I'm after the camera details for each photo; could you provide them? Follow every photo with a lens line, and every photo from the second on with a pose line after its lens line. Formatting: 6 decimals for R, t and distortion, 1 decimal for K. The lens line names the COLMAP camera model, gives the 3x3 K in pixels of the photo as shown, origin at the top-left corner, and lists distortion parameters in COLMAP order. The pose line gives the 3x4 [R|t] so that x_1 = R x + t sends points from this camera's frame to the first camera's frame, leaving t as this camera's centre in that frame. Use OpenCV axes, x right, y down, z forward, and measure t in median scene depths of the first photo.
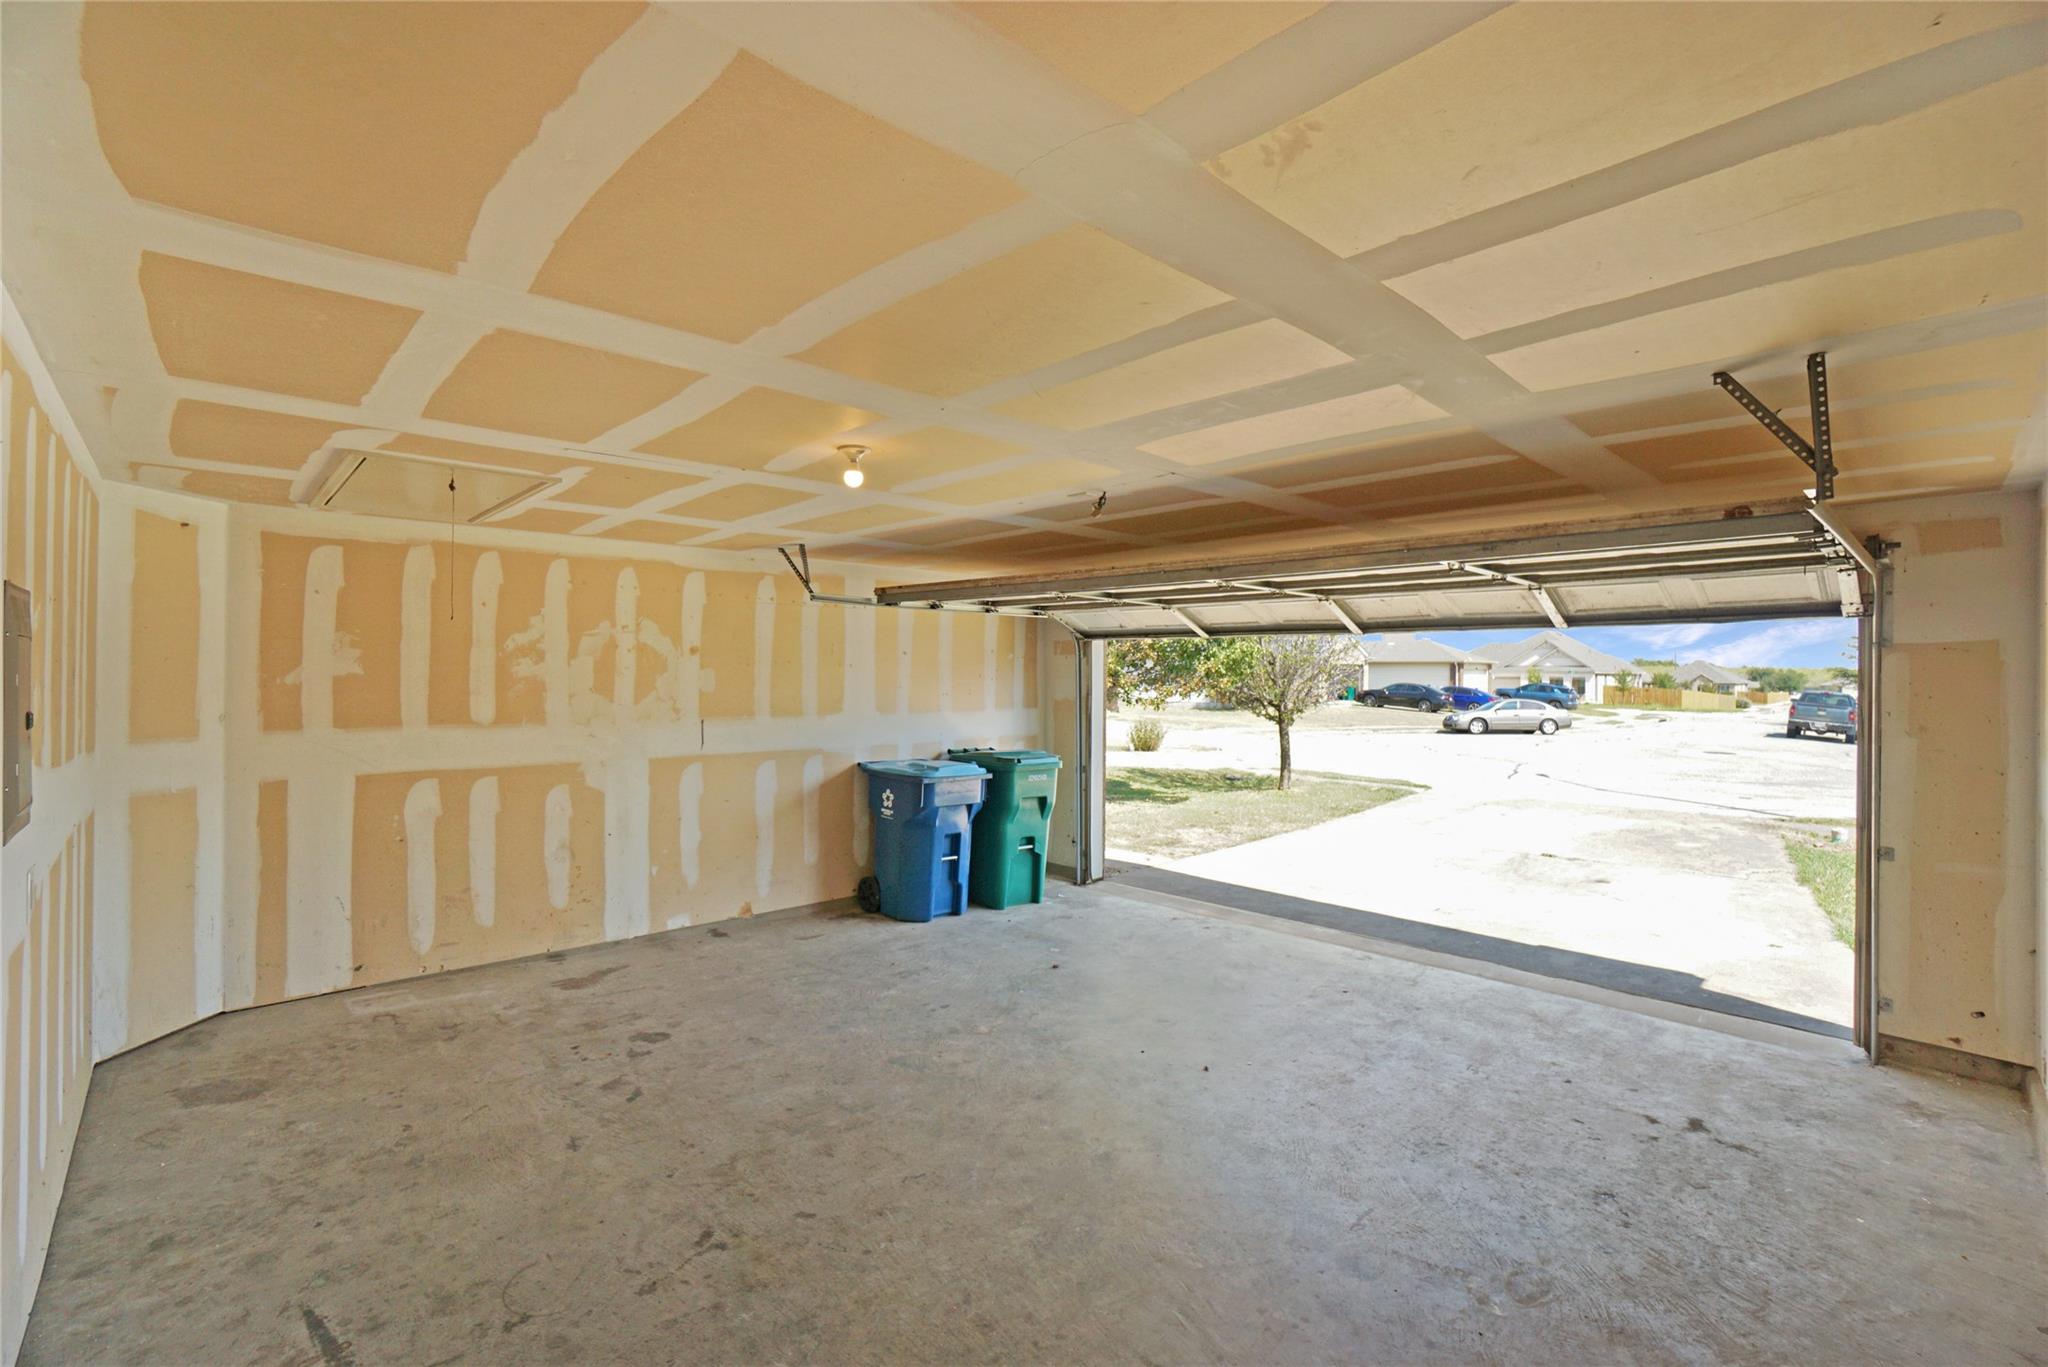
lens RADIAL K [[936.2, 0, 1028.2], [0, 936.2, 682.1], [0, 0, 1]] dist [-0.020106, 0.011323]
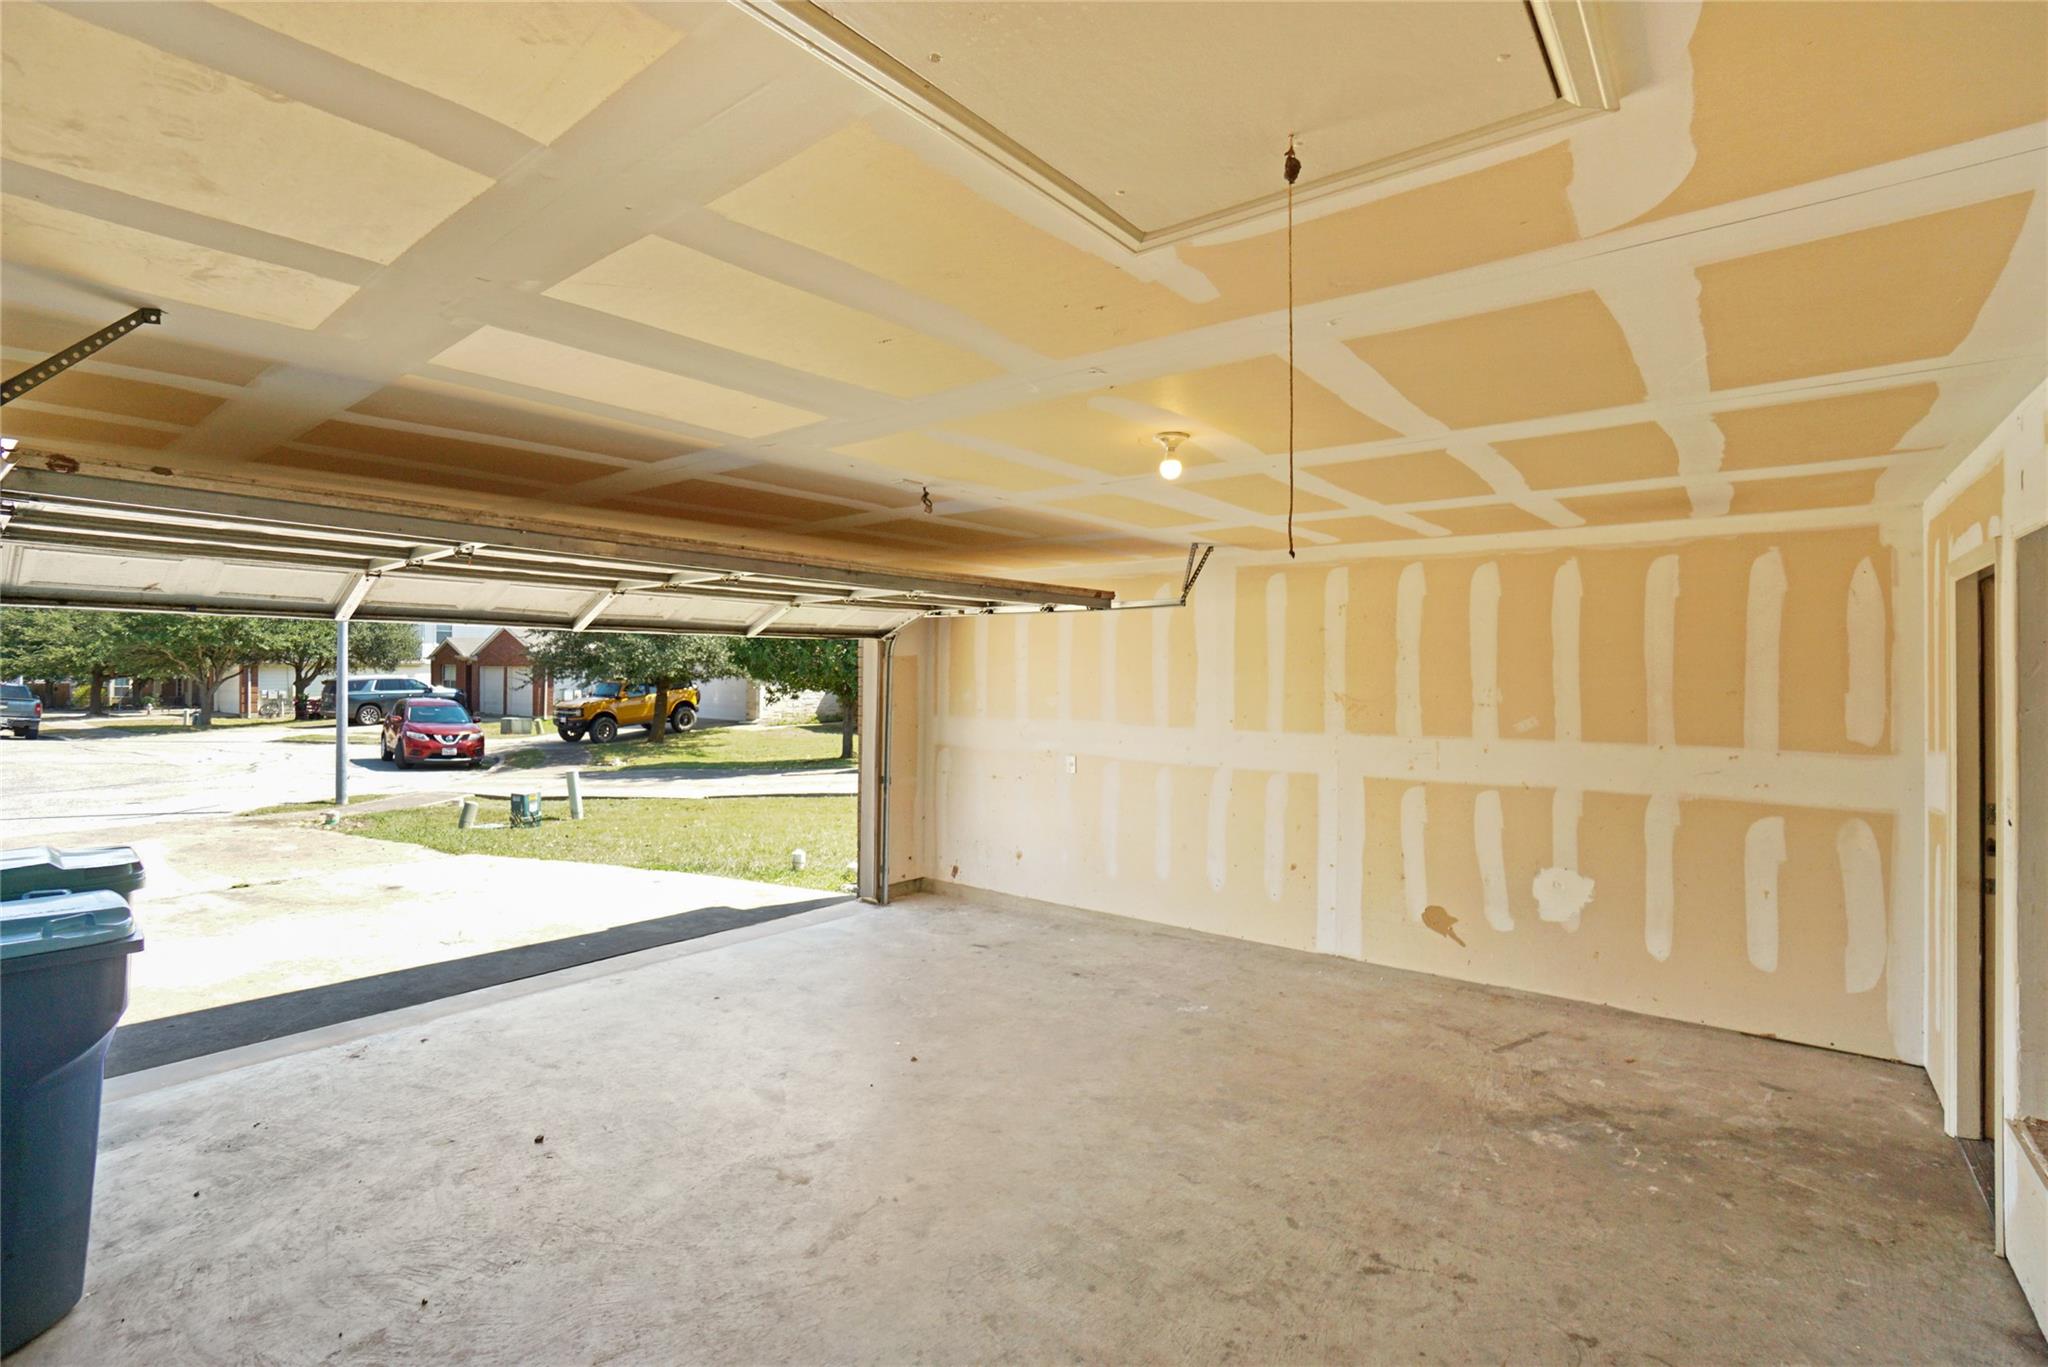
lens RADIAL K [[936.2, 0, 1027.3], [0, 936.2, 683.9], [0, 0, 1]] dist [-0.020106, 0.011323]
pose [[-0.167759, -0.005586, 0.985812, -0.957965], [-0.013068, 0.999909, 0.003443, -0.011139], [-0.985741, -0.012305, -0.167817, 1.180091]]
